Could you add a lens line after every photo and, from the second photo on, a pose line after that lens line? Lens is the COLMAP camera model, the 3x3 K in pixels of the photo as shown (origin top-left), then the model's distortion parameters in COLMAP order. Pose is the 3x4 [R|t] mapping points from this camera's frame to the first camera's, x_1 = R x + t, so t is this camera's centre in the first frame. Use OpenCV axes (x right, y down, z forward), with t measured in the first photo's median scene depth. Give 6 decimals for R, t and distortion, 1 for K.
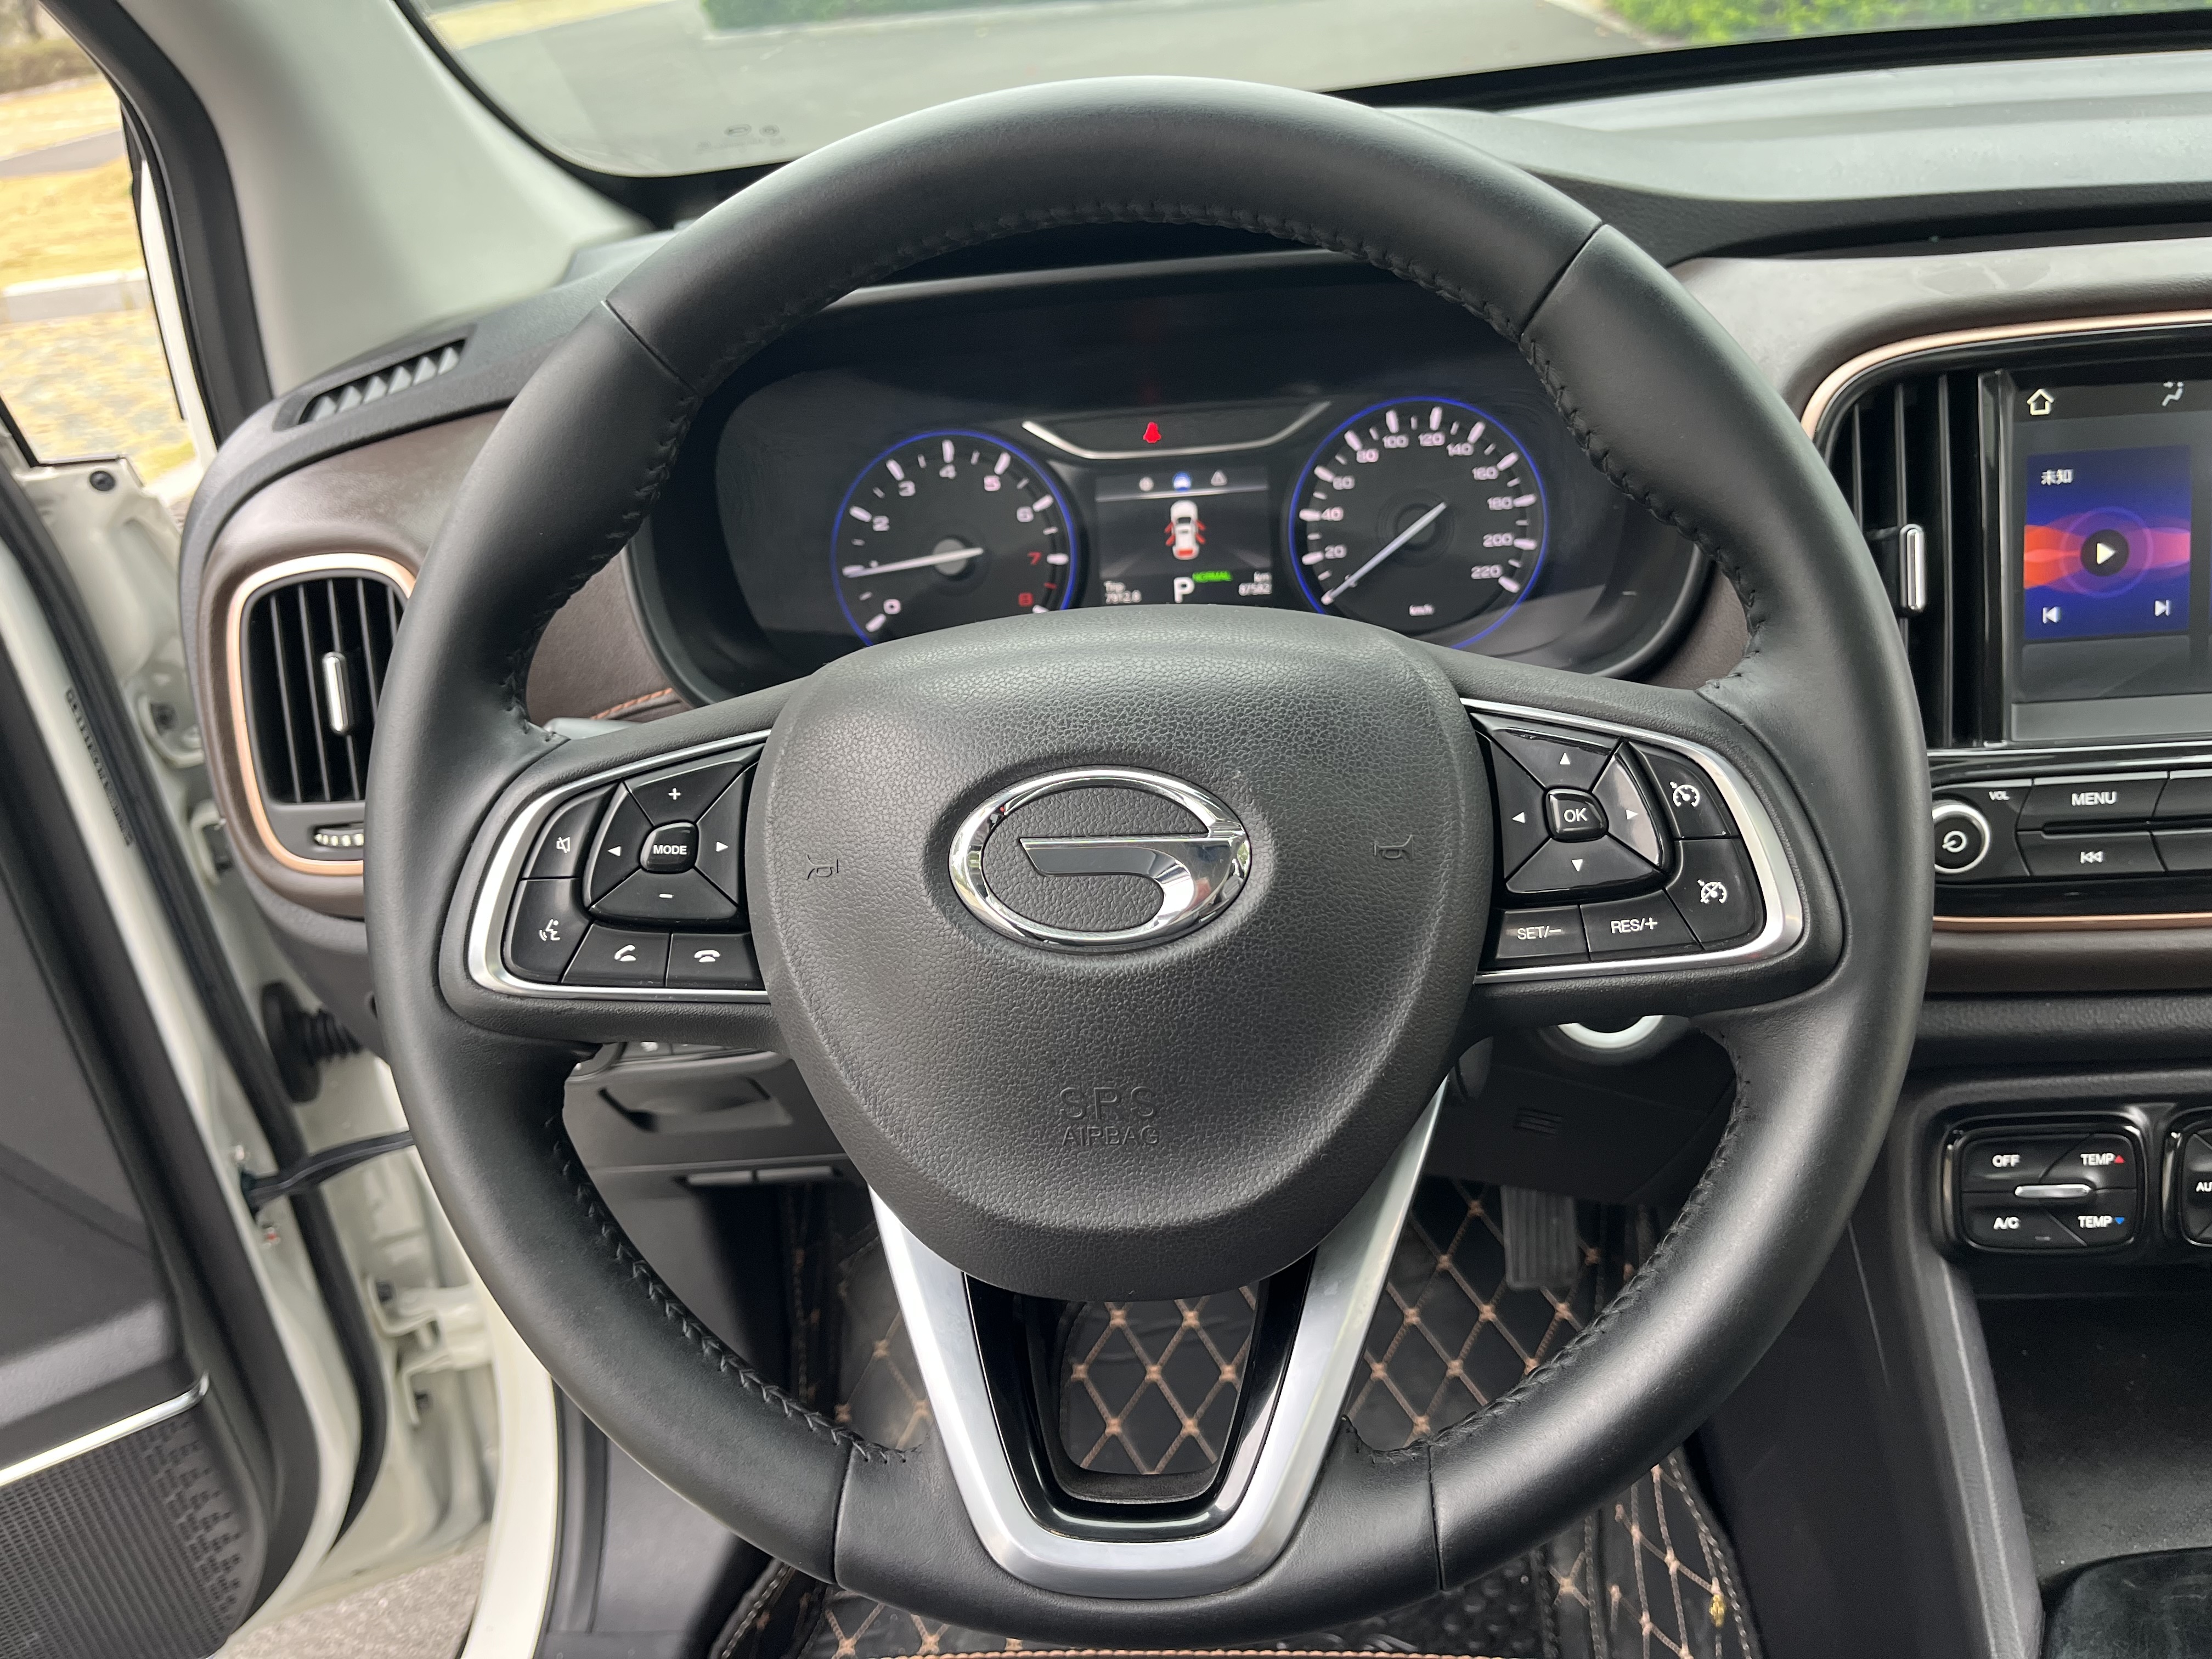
lens RADIAL K [[1686.3, 0, 1106.0], [0, 1686.3, 829.5], [0, 0, 1]] dist [0.011634, 0.000216]
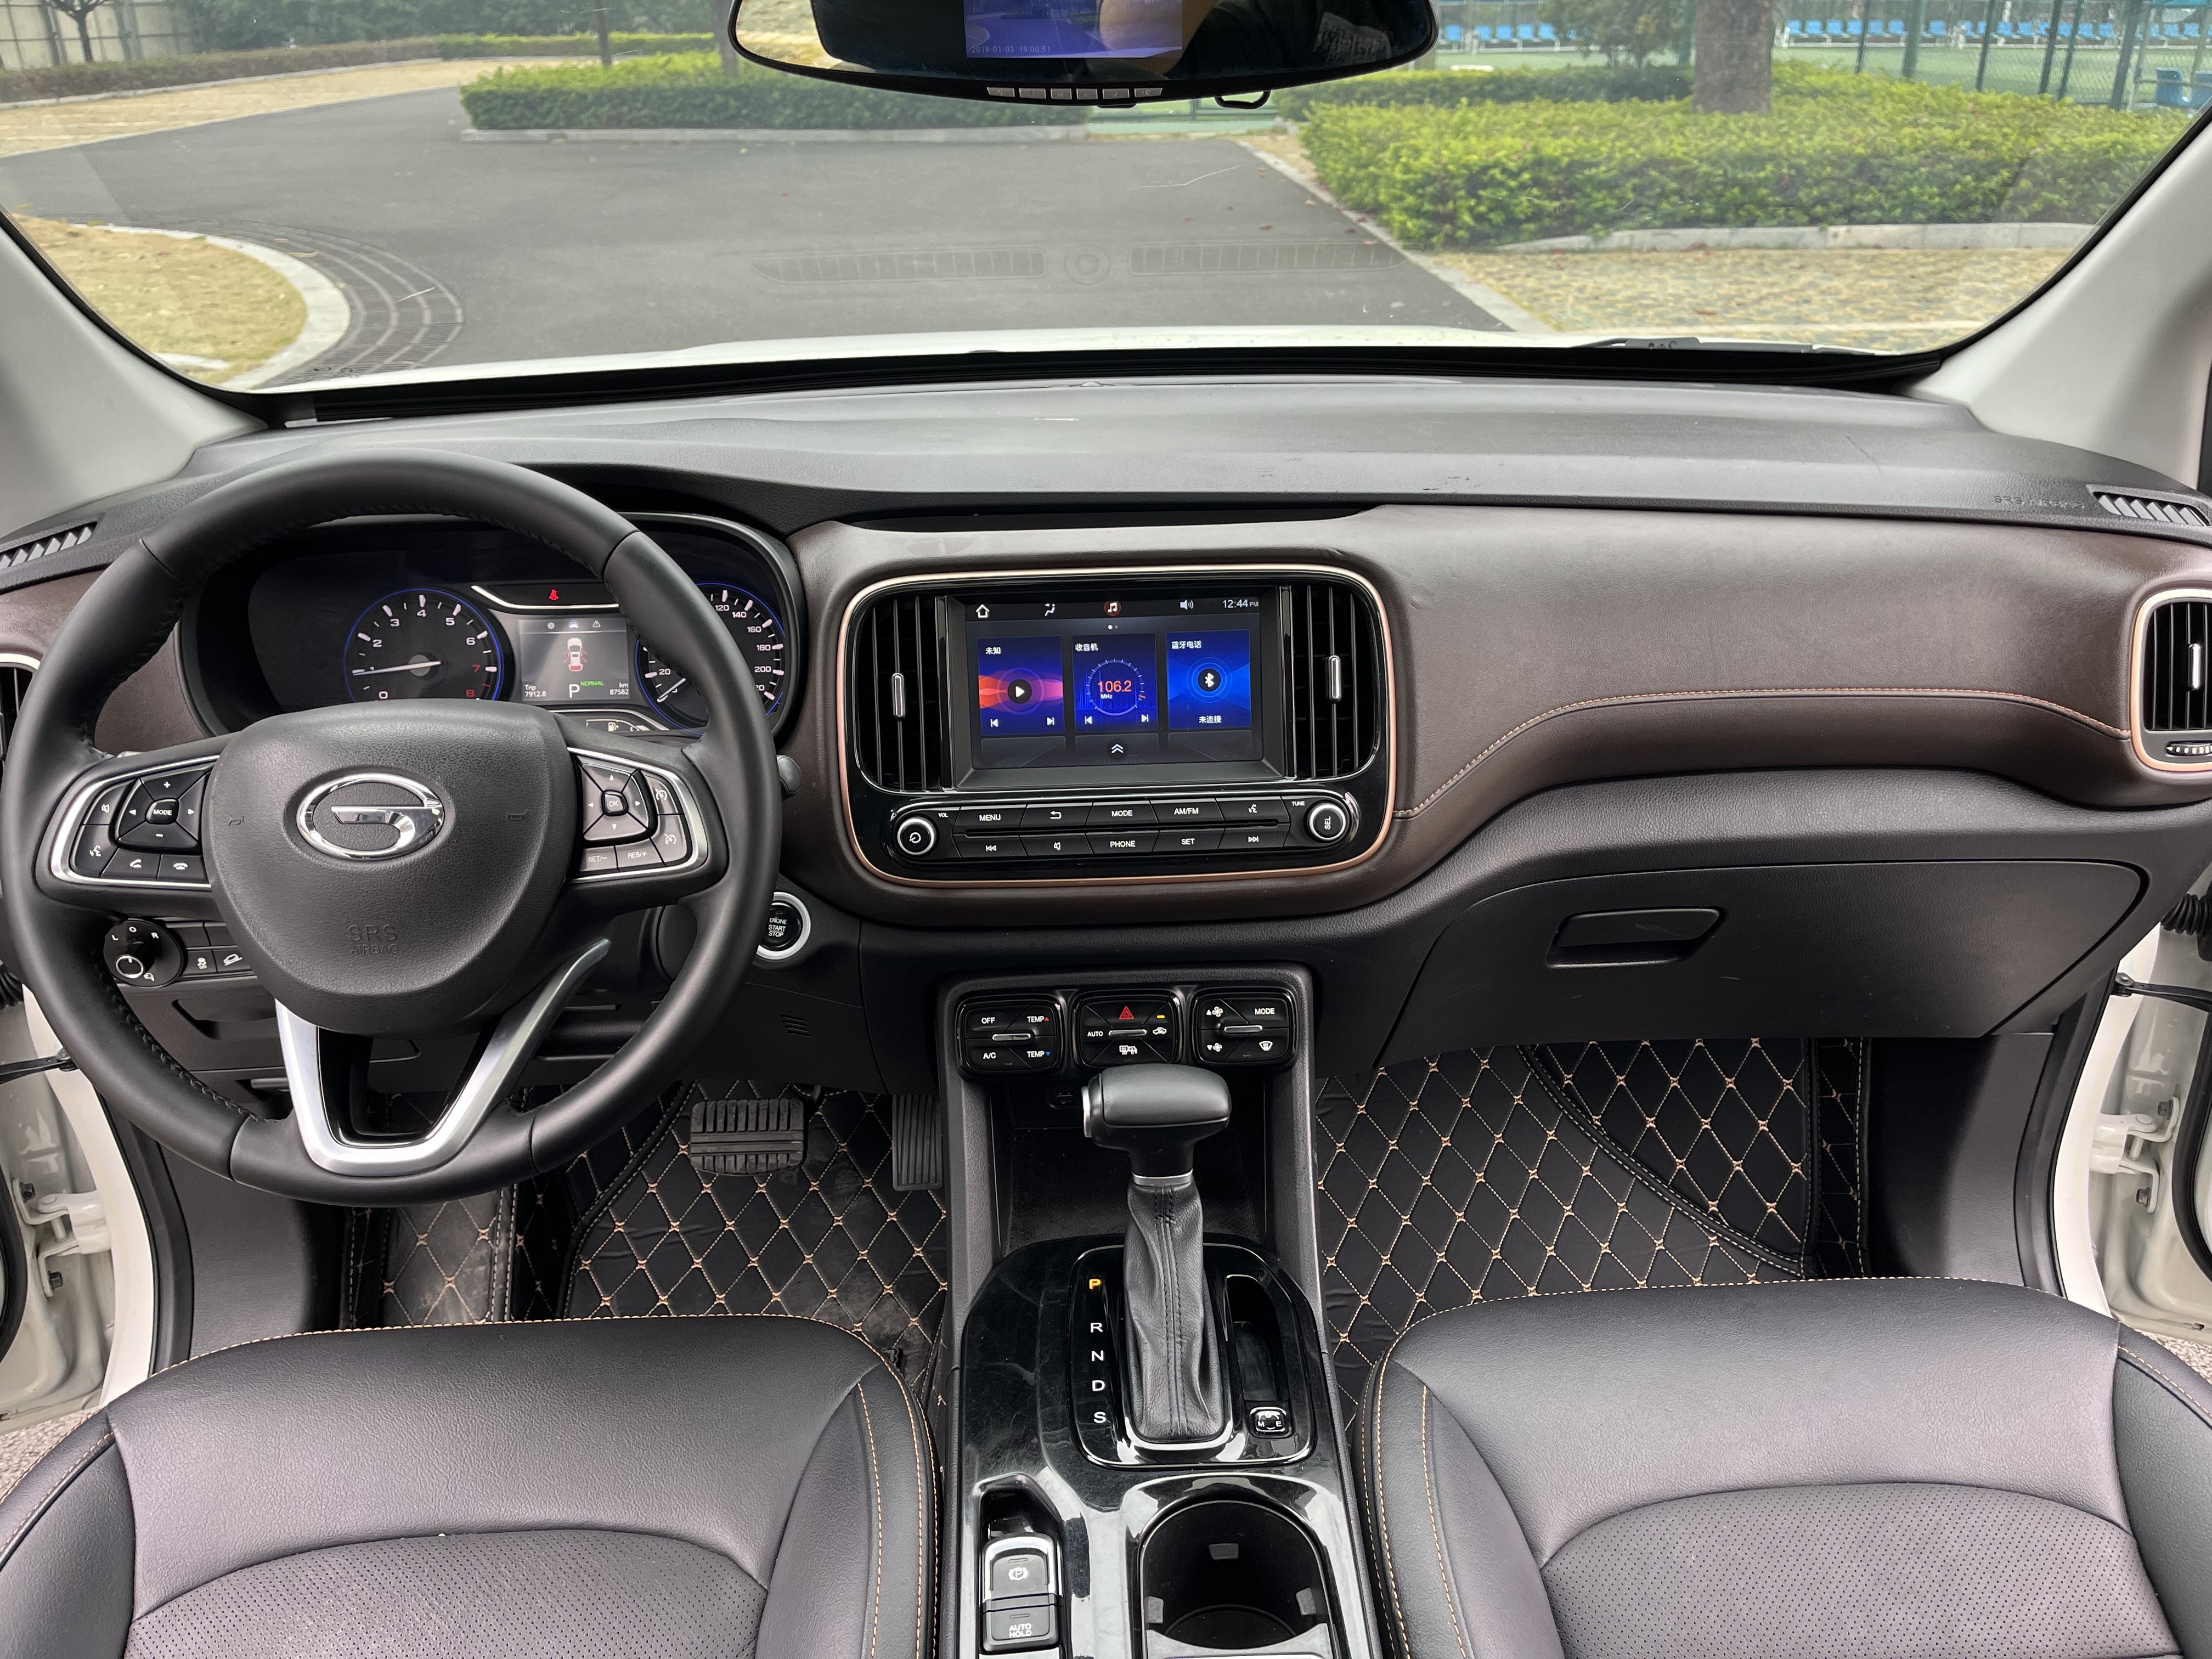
lens RADIAL K [[1705.0, 0, 1126.3], [0, 1705.0, 831.8], [0, 0, 1]] dist [0.105854, -0.151520]
pose [[0.991205, 0.023729, 0.130194, 0.432685], [-0.016252, 0.998173, -0.058197, 0.097208], [-0.131337, 0.055569, 0.989779, -0.846024]]
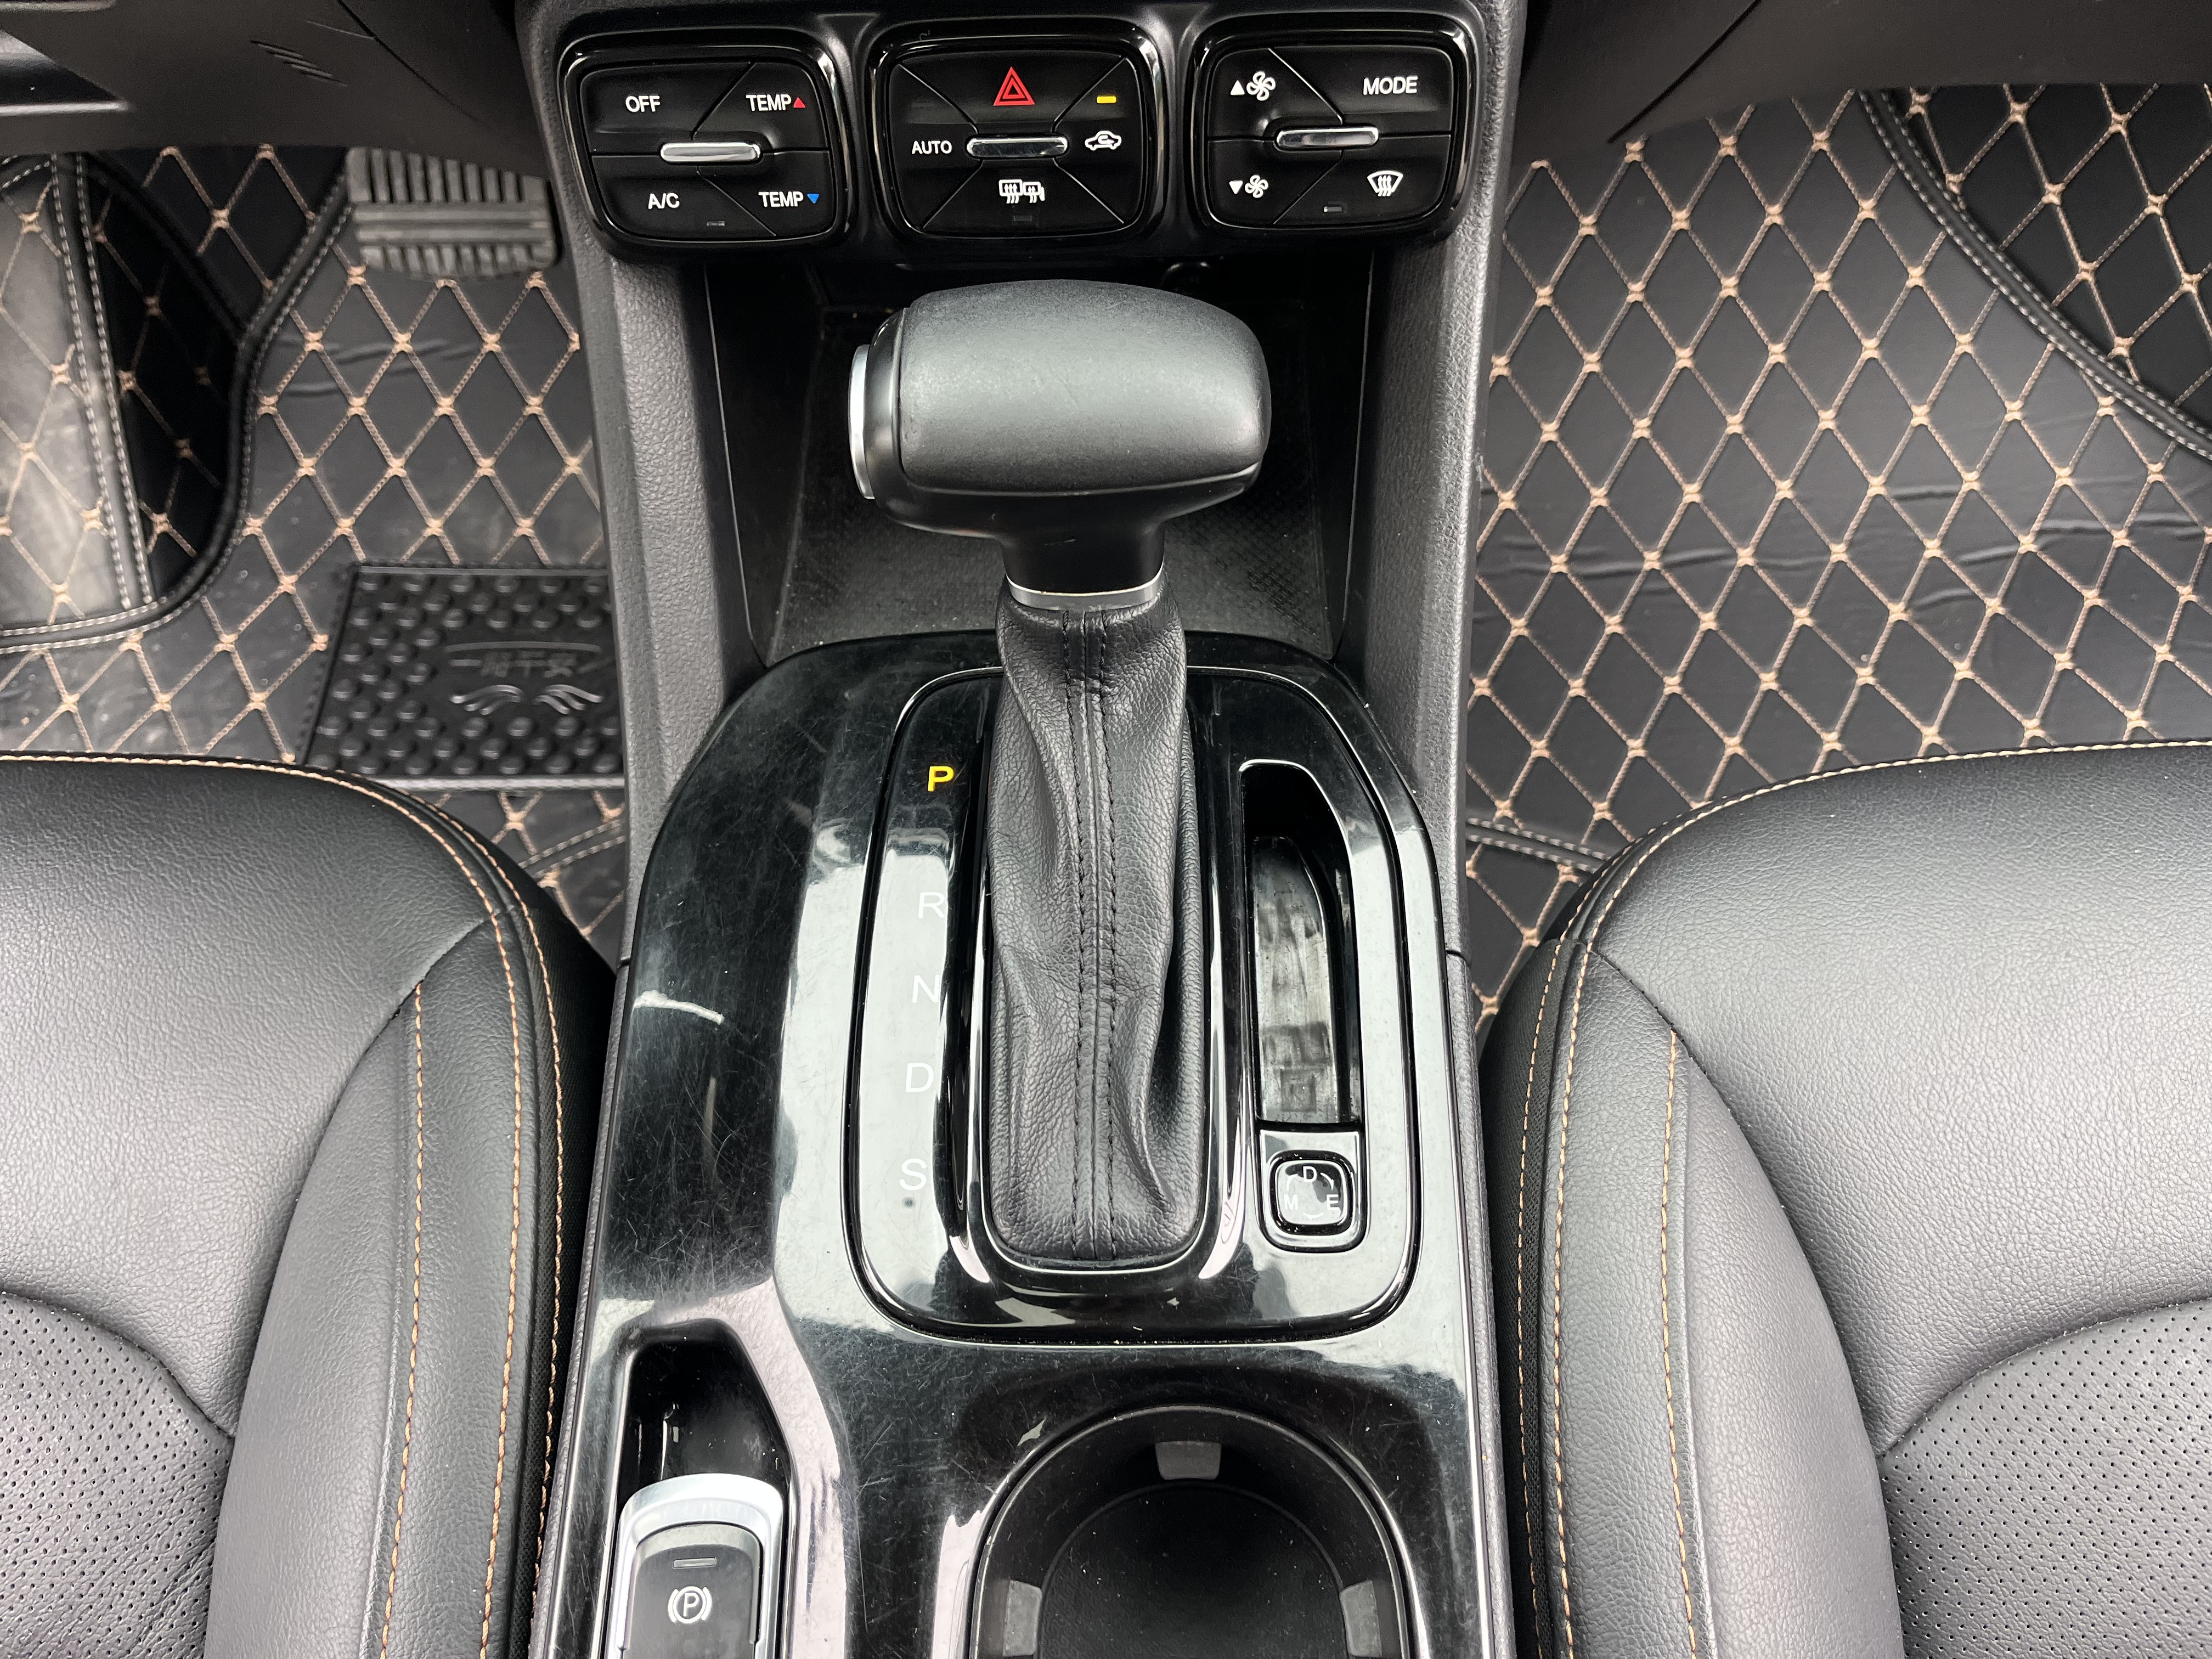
lens RADIAL K [[1672.7, 0, 1133.5], [0, 1672.7, 839.9], [0, 0, 1]] dist [0.105837, -0.165957]
pose [[0.996334, -0.026190, 0.081437, 0.661449], [-0.021607, 0.844070, 0.535798, 0.075350], [-0.082772, -0.535593, 0.840410, 0.252775]]
